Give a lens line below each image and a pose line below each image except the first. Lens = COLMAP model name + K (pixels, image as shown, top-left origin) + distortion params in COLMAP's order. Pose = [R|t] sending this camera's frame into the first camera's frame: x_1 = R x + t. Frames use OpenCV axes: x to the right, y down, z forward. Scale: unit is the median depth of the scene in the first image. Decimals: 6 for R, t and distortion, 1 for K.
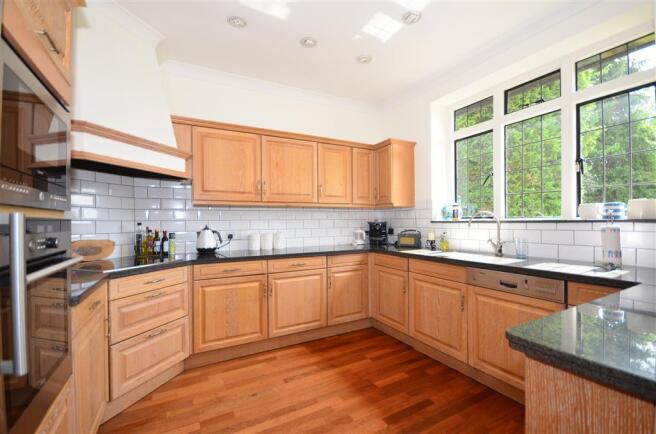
lens RADIAL K [[289.6, 0, 327.3], [0, 289.6, 219.3], [0, 0, 1]] dist [-0.005022, -0.002824]
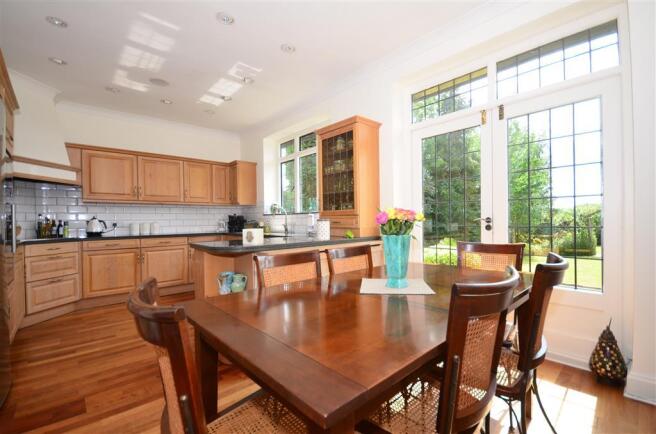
lens RADIAL K [[289.6, 0, 331.0], [0, 289.6, 218.3], [0, 0, 1]] dist [-0.005022, -0.002824]
pose [[0.966659, -0.003042, 0.256048, 0.373349], [0.002506, 0.999994, 0.002419, 0.030174], [-0.256054, -0.001697, 0.966661, -0.726268]]
